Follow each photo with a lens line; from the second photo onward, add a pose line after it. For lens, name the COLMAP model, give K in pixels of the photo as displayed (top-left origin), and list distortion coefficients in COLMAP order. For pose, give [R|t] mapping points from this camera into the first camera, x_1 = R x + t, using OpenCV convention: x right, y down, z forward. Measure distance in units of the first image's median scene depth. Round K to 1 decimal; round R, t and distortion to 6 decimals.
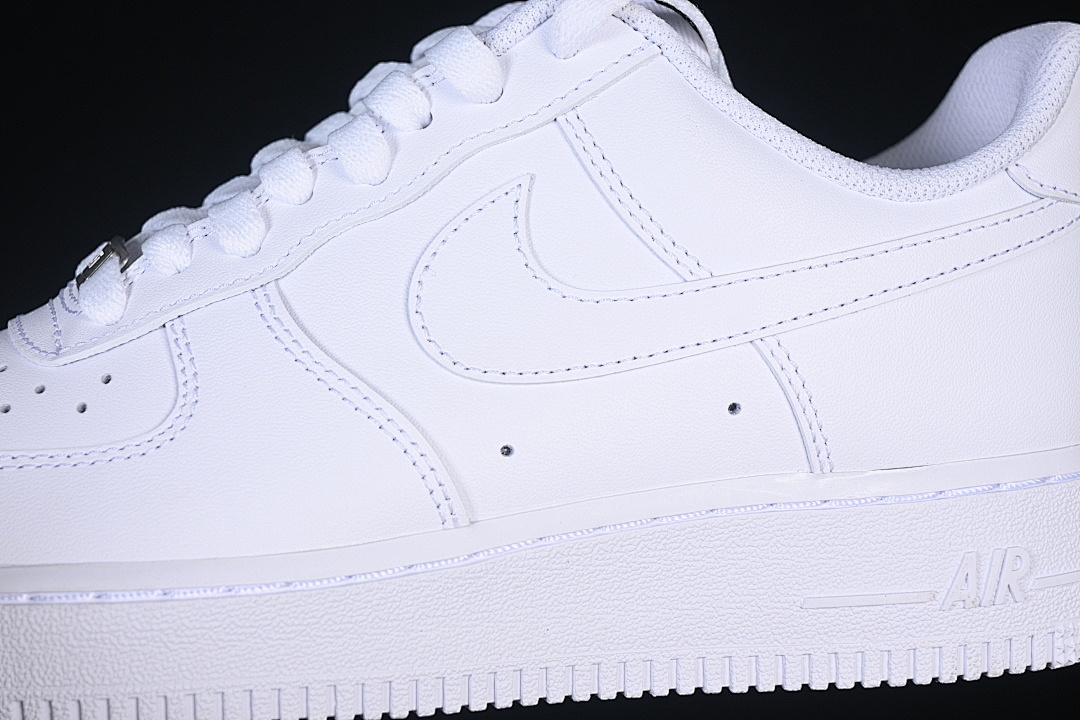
lens RADIAL K [[2336.6, 0, 540.1], [0, 2336.6, 359.7], [0, 0, 1]] dist [-0.040005, 0.000000]
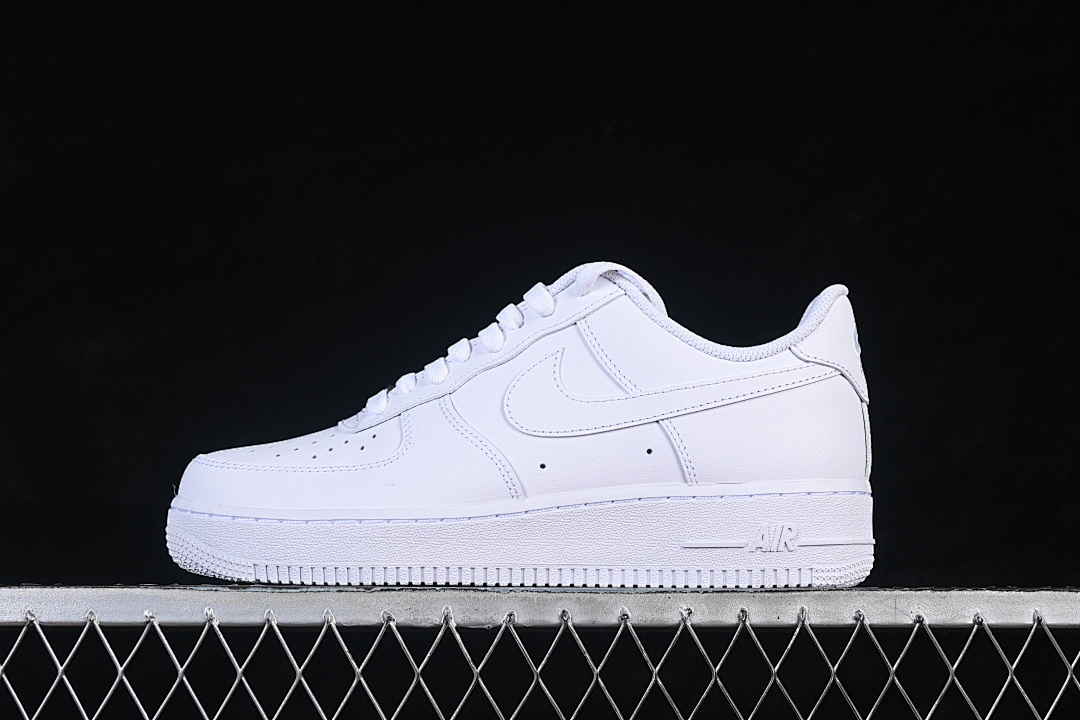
lens RADIAL K [[2336.6, 0, 539.2], [0, 2336.6, 366.5], [0, 0, 1]] dist [-0.040005, 0.000000]
pose [[0.977241, -0.000579, -0.212133, 0.440861], [-0.039370, 0.982128, -0.184048, 0.344951], [0.208448, 0.188211, 0.959753, -1.116777]]
